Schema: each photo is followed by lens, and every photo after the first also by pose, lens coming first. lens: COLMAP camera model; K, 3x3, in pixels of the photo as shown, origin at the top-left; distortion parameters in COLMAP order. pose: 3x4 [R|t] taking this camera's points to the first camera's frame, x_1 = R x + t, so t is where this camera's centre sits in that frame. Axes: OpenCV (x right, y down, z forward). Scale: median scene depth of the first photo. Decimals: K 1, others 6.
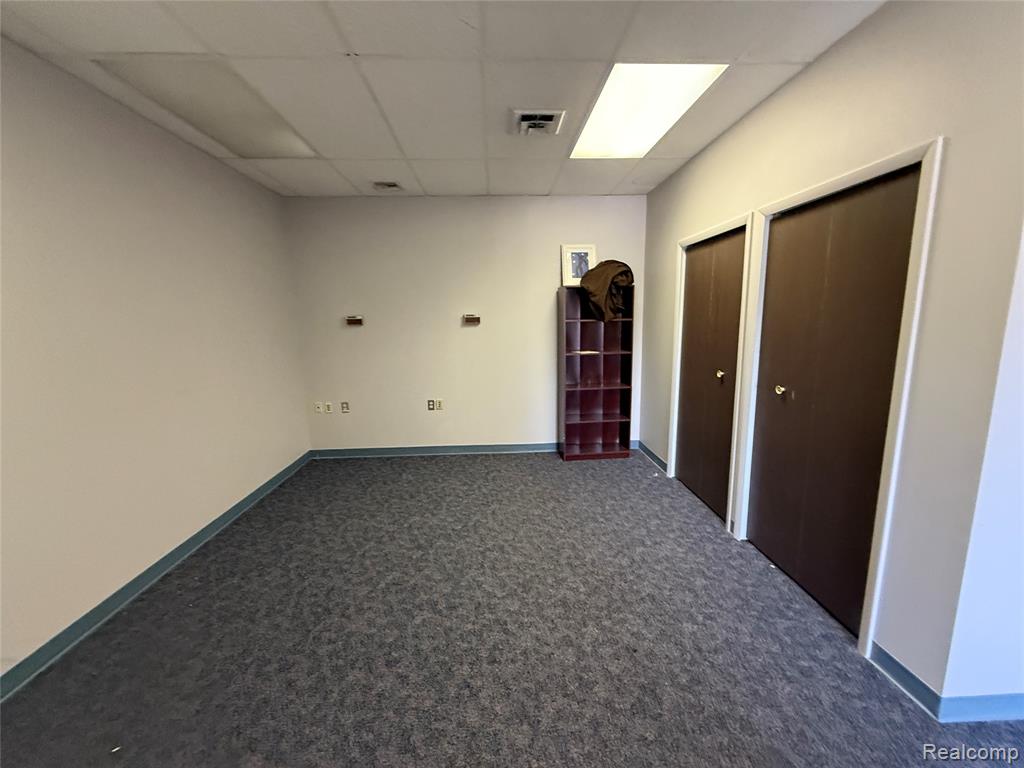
lens RADIAL K [[411.5, 0, 511.4], [0, 411.5, 383.9], [0, 0, 1]] dist [0.001591, 0.000312]
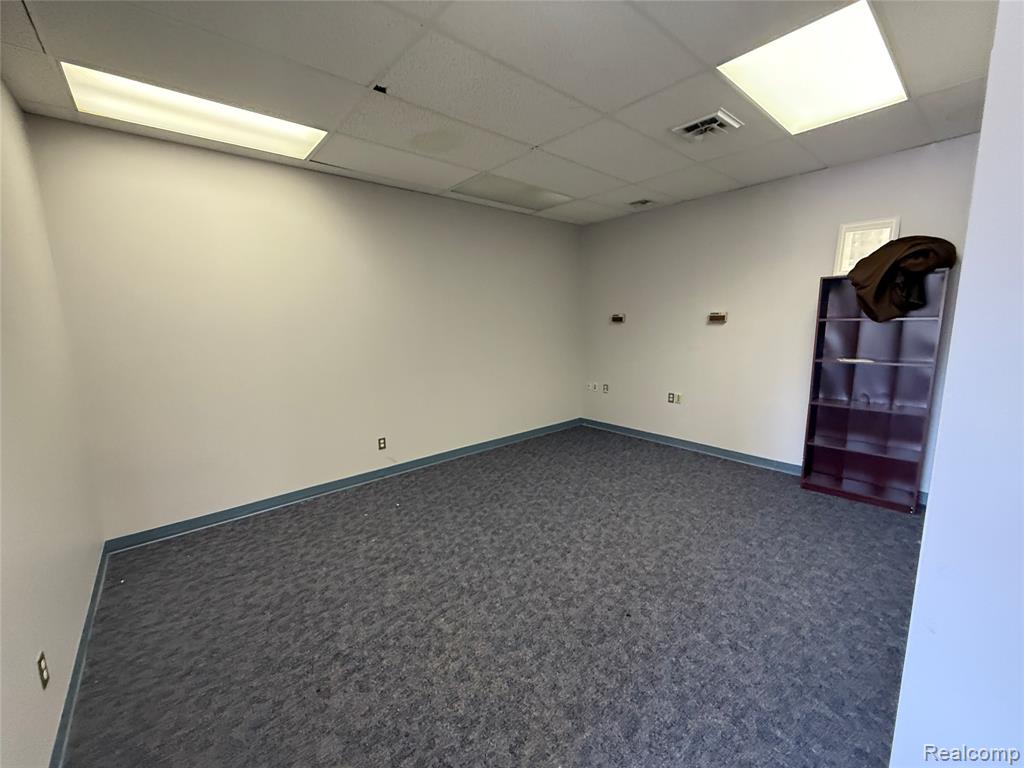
lens RADIAL K [[411.5, 0, 505.4], [0, 411.5, 383.4], [0, 0, 1]] dist [0.001591, 0.000312]
pose [[0.607640, 0.128987, -0.783668, 0.543817], [-0.121862, 0.990181, 0.068489, -0.009037], [0.784808, 0.053883, 0.617392, 0.004878]]
